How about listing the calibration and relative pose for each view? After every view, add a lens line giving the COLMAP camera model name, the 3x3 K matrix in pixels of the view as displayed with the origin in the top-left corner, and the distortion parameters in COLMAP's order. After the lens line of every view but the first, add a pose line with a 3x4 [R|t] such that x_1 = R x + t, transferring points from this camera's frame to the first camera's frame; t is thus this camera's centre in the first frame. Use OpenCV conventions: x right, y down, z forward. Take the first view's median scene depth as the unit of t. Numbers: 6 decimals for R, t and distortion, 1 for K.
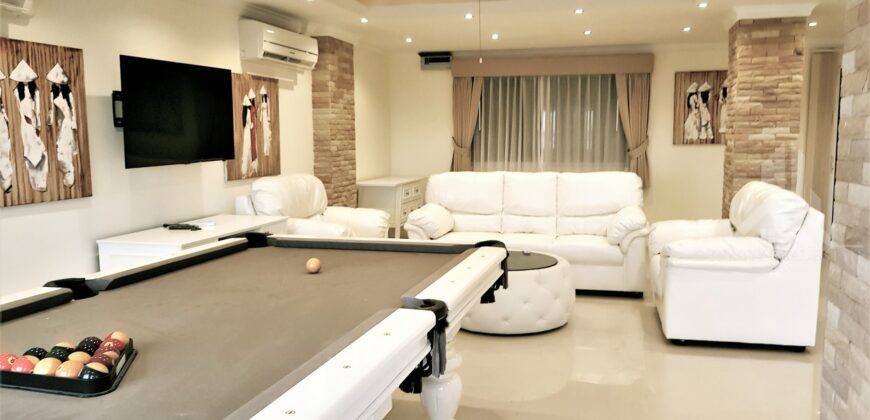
lens RADIAL K [[681.2, 0, 451.8], [0, 681.2, 218.1], [0, 0, 1]] dist [0.079239, -0.138686]
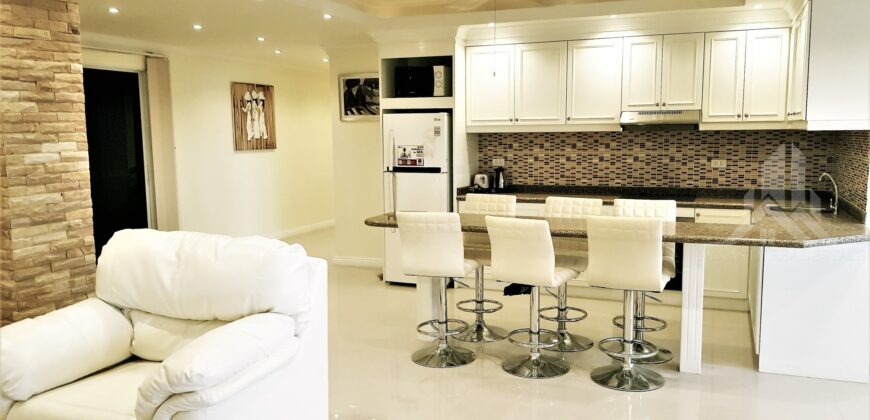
lens RADIAL K [[681.2, 0, 445.1], [0, 681.2, 226.1], [0, 0, 1]] dist [0.079239, -0.138686]
pose [[0.119056, -0.131186, 0.984183, -0.128774], [0.129790, 0.984784, 0.115565, -0.082737], [-0.984368, 0.113978, 0.134271, 0.572443]]
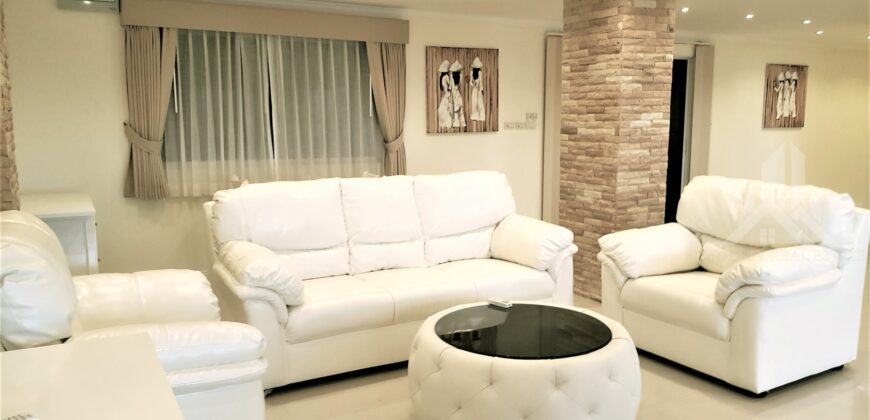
lens RADIAL K [[681.2, 0, 446.5], [0, 681.2, 216.4], [0, 0, 1]] dist [0.079239, -0.138686]
pose [[0.725027, -0.092696, 0.682453, -0.335489], [0.083136, 0.995435, 0.046885, -0.062911], [-0.683684, 0.022744, 0.729424, 0.544907]]
